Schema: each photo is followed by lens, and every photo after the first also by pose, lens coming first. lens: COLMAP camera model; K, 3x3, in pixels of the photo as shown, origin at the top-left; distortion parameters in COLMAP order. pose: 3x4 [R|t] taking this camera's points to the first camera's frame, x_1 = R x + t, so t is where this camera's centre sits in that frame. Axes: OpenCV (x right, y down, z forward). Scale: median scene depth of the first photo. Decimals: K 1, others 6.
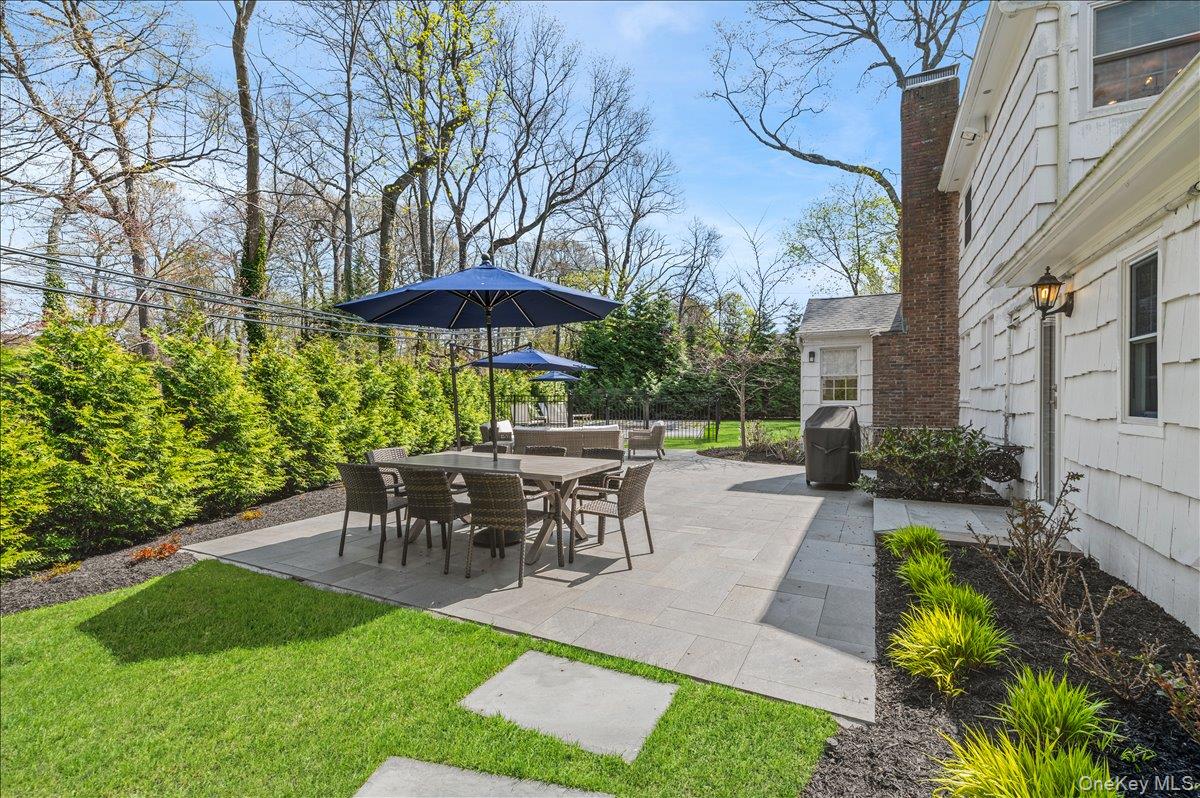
lens RADIAL K [[525.7, 0, 600.0], [0, 525.7, 399.0], [0, 0, 1]] dist [0.010475, -0.000351]
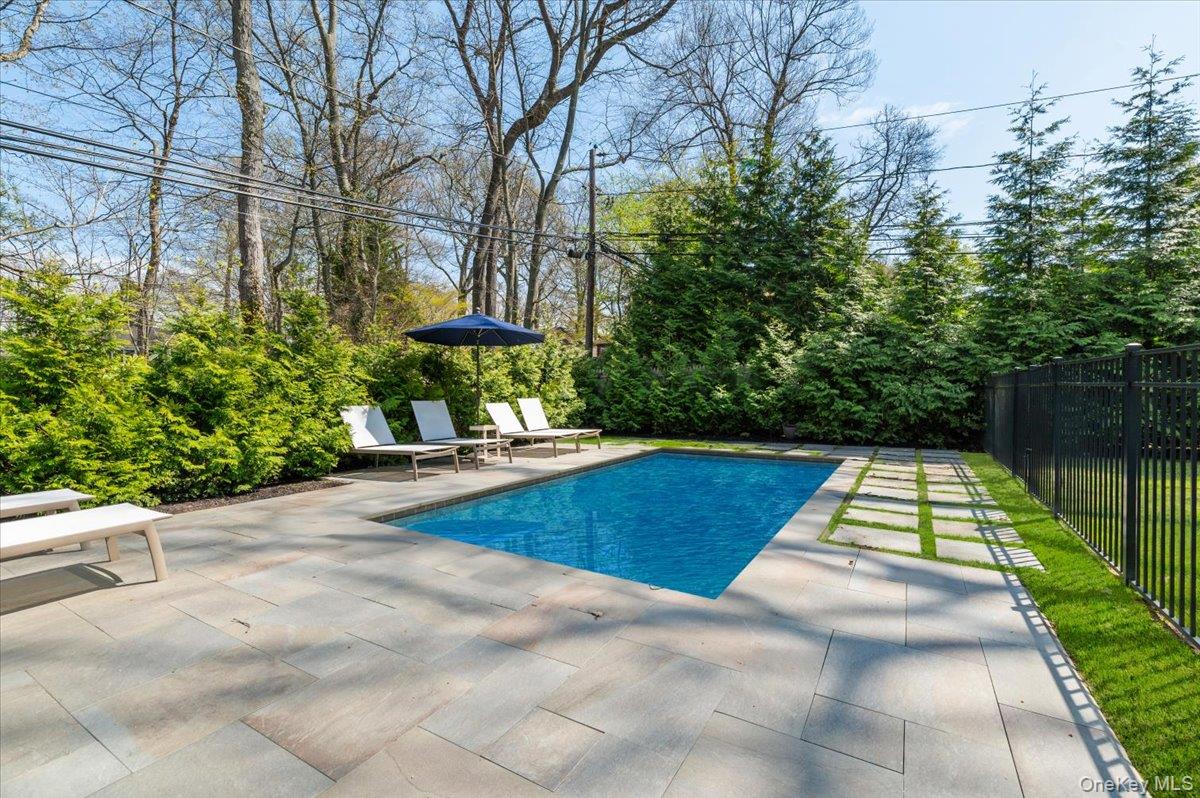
lens RADIAL K [[525.7, 0, 600.0], [0, 525.7, 399.0], [0, 0, 1]] dist [0.010475, -0.000351]
pose [[0.953250, 0.003005, -0.302169, 0.083149], [0.001621, 0.999885, 0.015058, 0.000933], [0.302180, -0.014844, 0.953135, 0.522901]]
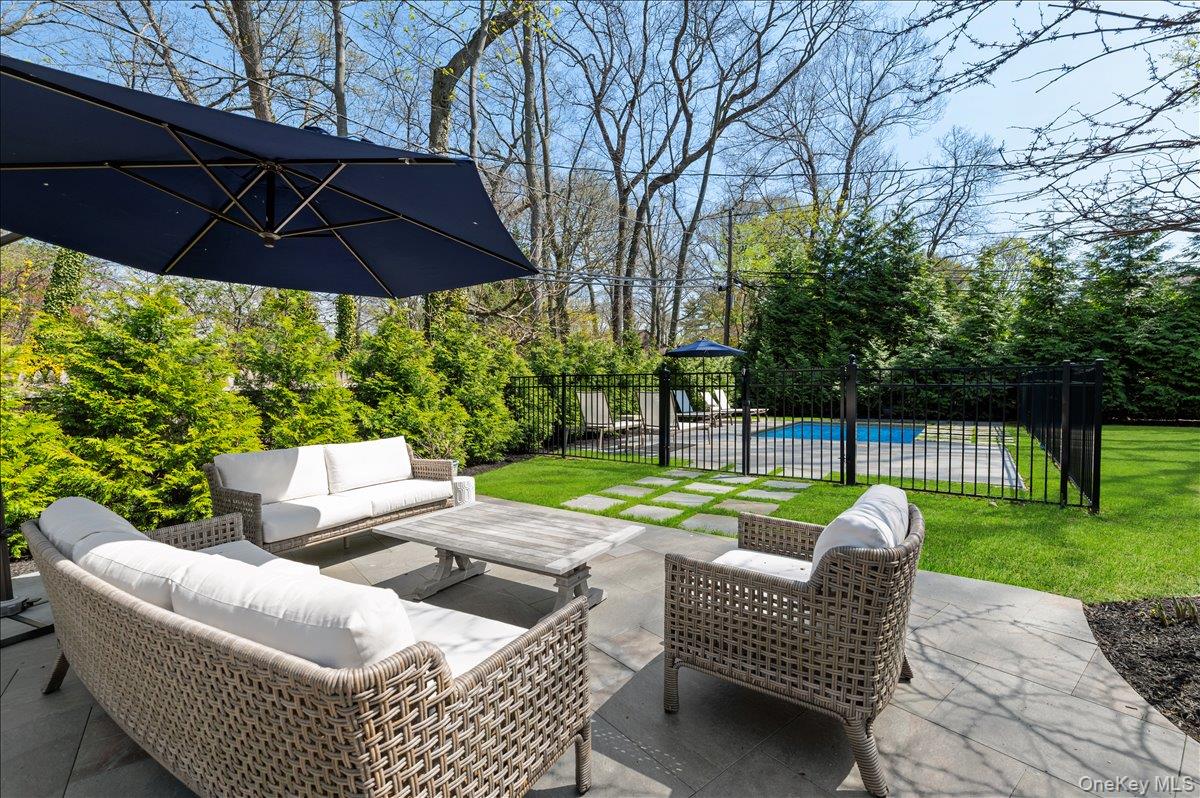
lens RADIAL K [[525.7, 0, 600.0], [0, 525.7, 399.0], [0, 0, 1]] dist [0.010475, -0.000351]
pose [[0.922511, 0.007904, -0.385889, 0.033890], [0.001329, 0.999719, 0.023655, 0.002260], [0.385968, -0.022335, 0.922242, 0.285221]]
